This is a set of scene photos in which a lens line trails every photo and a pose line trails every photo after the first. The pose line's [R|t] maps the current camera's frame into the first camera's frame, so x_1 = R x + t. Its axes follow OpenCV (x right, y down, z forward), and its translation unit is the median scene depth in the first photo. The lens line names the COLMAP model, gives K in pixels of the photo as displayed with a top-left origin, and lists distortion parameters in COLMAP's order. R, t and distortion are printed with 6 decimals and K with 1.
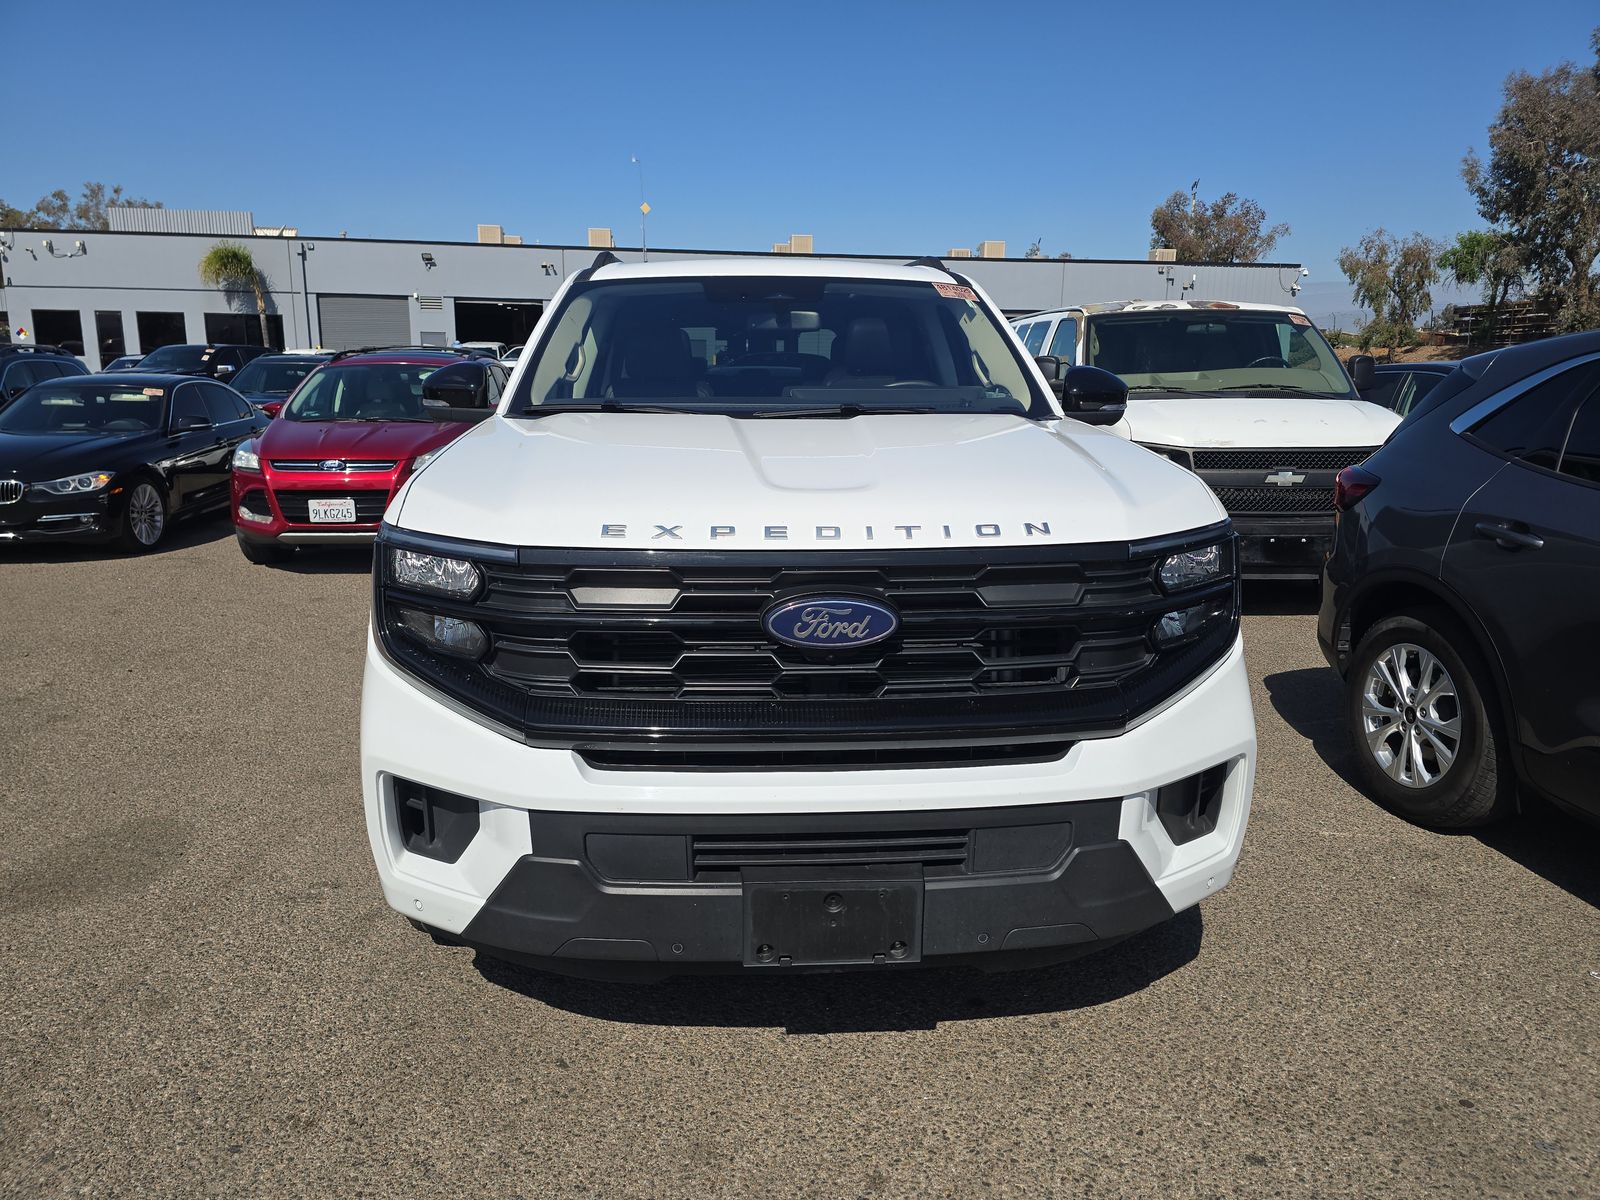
lens RADIAL K [[1168.0, 0, 798.7], [0, 1168.0, 597.4], [0, 0, 1]] dist [0.033021, -0.023418]
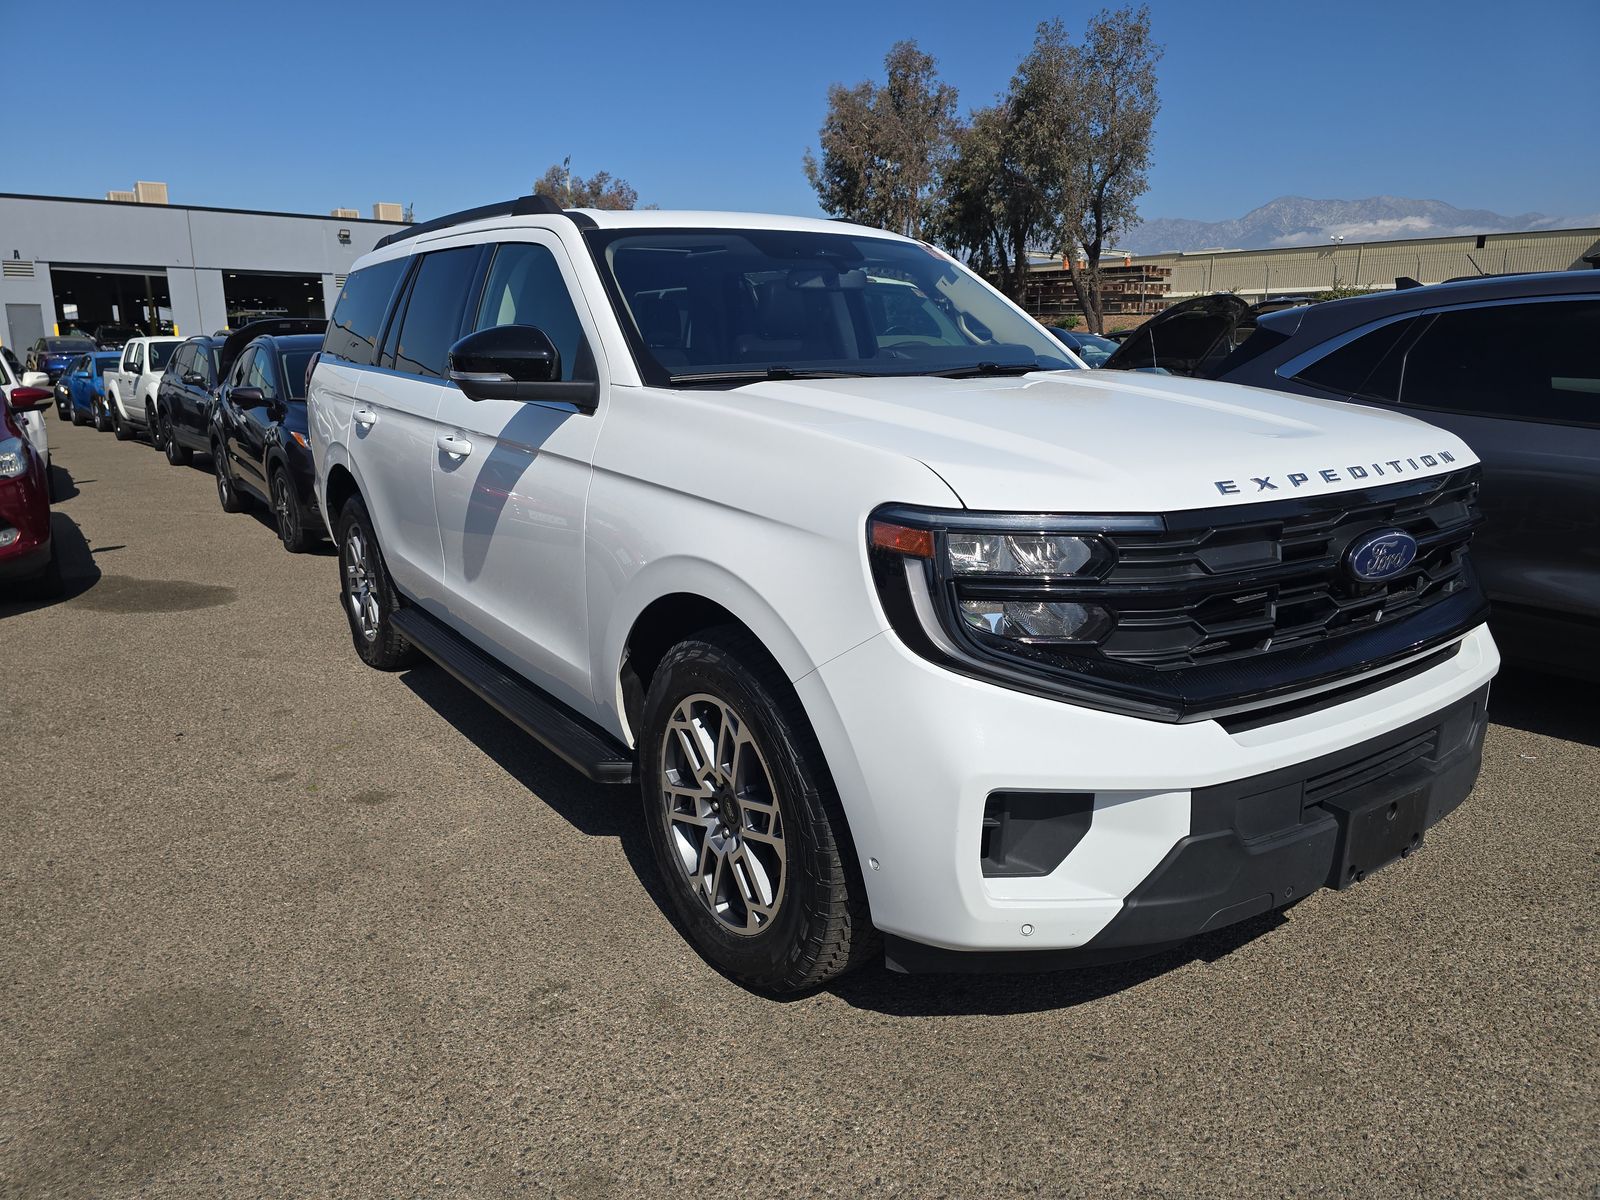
lens RADIAL K [[1168.0, 0, 798.0], [0, 1168.0, 602.0], [0, 0, 1]] dist [0.033021, -0.023418]
pose [[0.839778, -0.127391, 0.527773, -0.102939], [0.114792, 0.991768, 0.056734, -0.006354], [-0.530656, 0.012940, 0.847488, 0.039267]]
